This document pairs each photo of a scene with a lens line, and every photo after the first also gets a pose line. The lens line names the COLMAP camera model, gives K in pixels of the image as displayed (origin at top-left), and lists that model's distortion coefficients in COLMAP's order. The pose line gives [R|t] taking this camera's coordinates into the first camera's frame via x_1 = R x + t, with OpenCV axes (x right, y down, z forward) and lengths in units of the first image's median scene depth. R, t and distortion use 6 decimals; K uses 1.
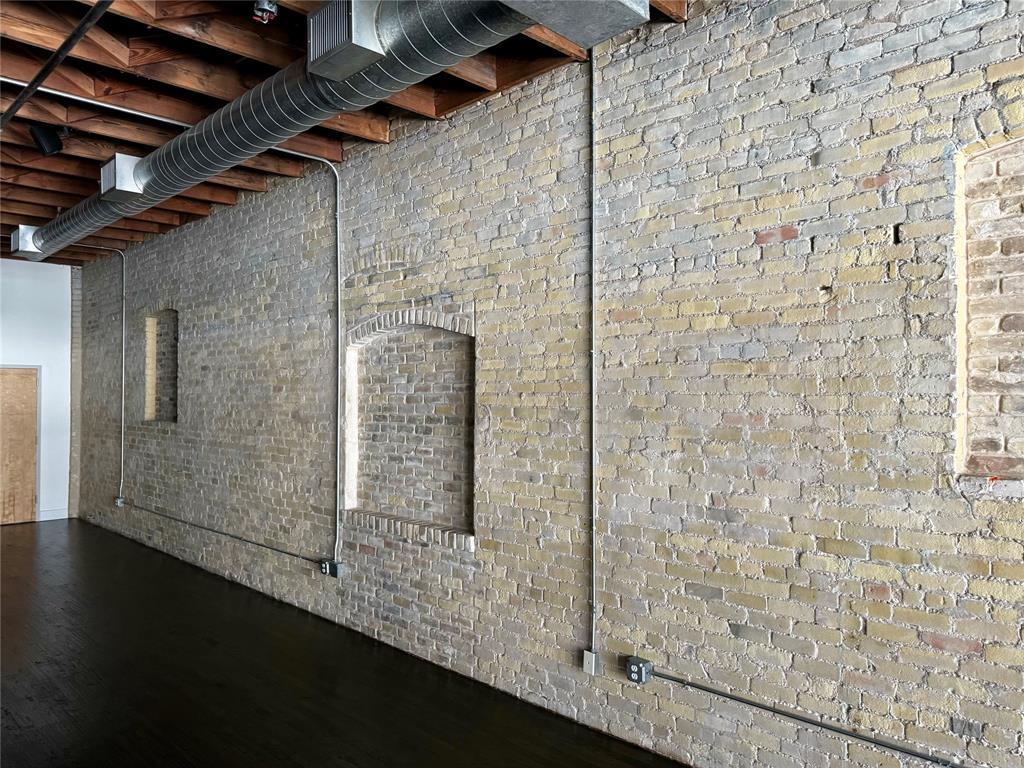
lens RADIAL K [[731.7, 0, 512.9], [0, 731.7, 385.4], [0, 0, 1]] dist [0.008816, -0.012164]
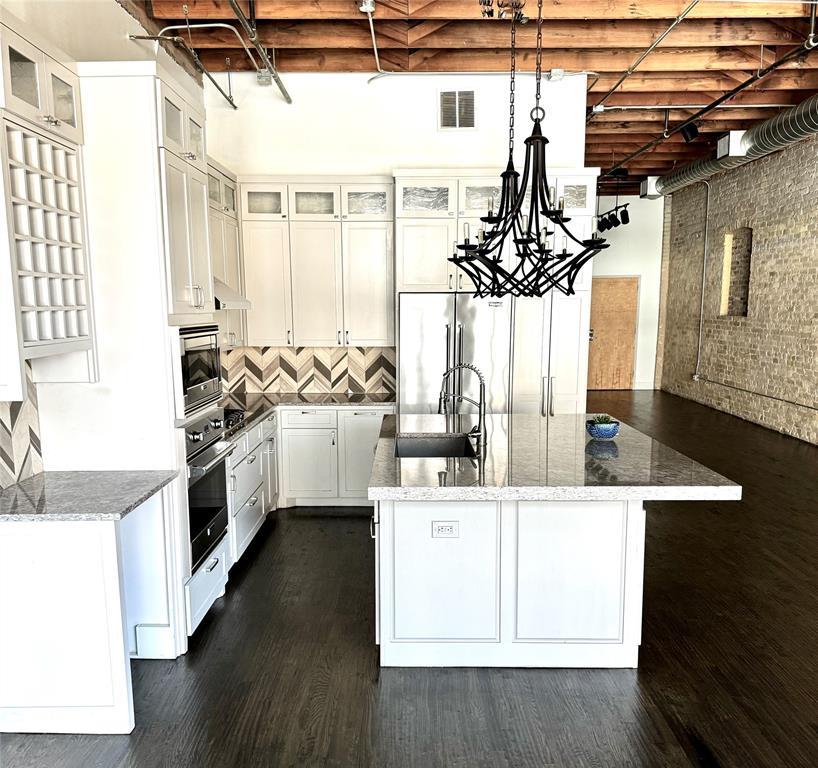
lens RADIAL K [[741.4, 0, 421.1], [0, 741.4, 419.2], [0, 0, 1]] dist [0.016216, -0.029568]
pose [[0.693676, 0.111881, -0.711545, 0.099191], [0.012067, 0.985919, 0.166788, 0.002994], [0.720186, -0.124283, 0.682558, -0.334671]]
